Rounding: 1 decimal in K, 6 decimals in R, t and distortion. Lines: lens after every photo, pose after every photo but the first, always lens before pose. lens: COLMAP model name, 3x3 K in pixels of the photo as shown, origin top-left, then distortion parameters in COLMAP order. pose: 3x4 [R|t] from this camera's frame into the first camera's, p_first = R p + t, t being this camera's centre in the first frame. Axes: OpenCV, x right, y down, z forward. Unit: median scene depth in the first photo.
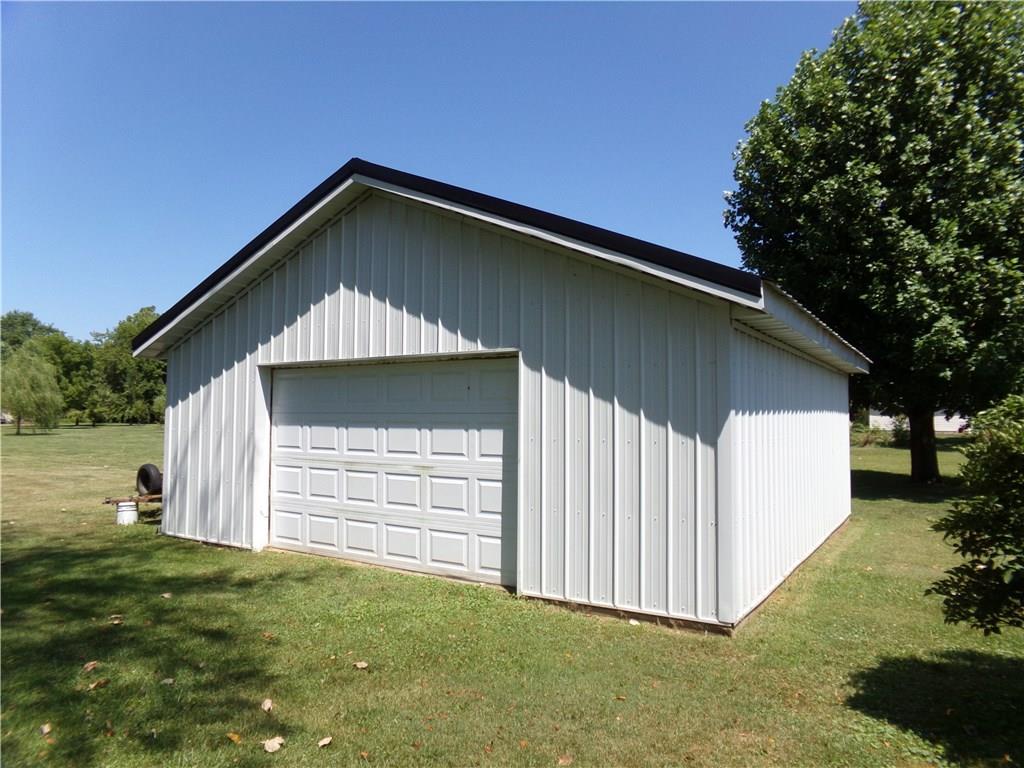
lens RADIAL K [[696.5, 0, 512.0], [0, 696.5, 384.0], [0, 0, 1]] dist [-0.001741, 0.000014]
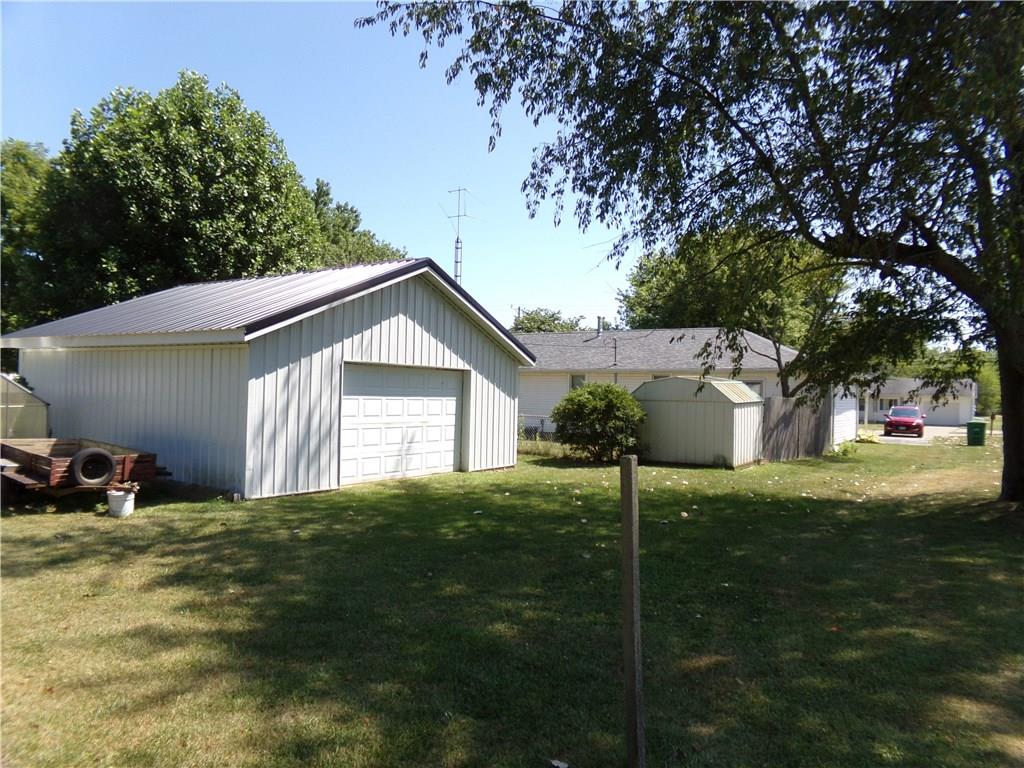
lens RADIAL K [[696.5, 0, 512.0], [0, 696.5, 384.0], [0, 0, 1]] dist [-0.001741, 0.000014]
pose [[-0.065380, 0.002100, 0.997858, -2.070989], [-0.071465, 0.997420, -0.006781, 0.004609], [-0.995298, -0.071755, -0.065061, 0.875909]]
